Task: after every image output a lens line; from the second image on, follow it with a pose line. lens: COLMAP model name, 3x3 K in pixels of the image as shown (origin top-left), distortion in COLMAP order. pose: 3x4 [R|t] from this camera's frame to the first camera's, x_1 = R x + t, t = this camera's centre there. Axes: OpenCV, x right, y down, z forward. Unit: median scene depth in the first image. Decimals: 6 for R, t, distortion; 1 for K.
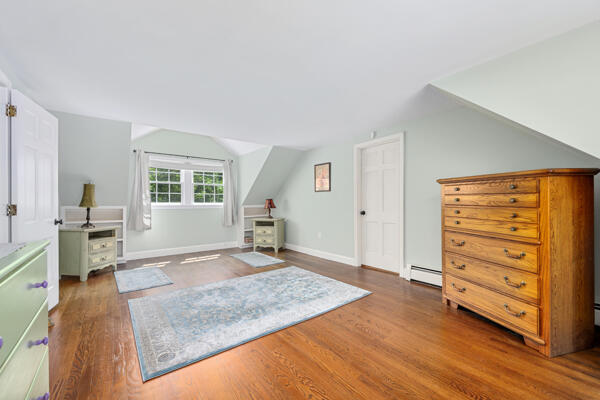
lens RADIAL K [[248.8, 0, 300.0], [0, 248.8, 200.0], [0, 0, 1]] dist [0.000287, 0.000051]
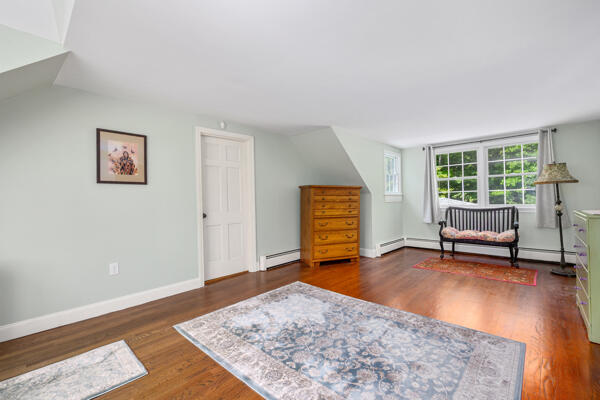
lens RADIAL K [[259.3, 0, 300.0], [0, 259.3, 200.0], [0, 0, 1]] dist [0.000180, -0.000020]
pose [[-0.176045, 0.011437, 0.984316, -0.725566], [0.013777, 0.999863, -0.009154, 0.015378], [-0.984286, 0.011950, -0.176178, 1.003151]]
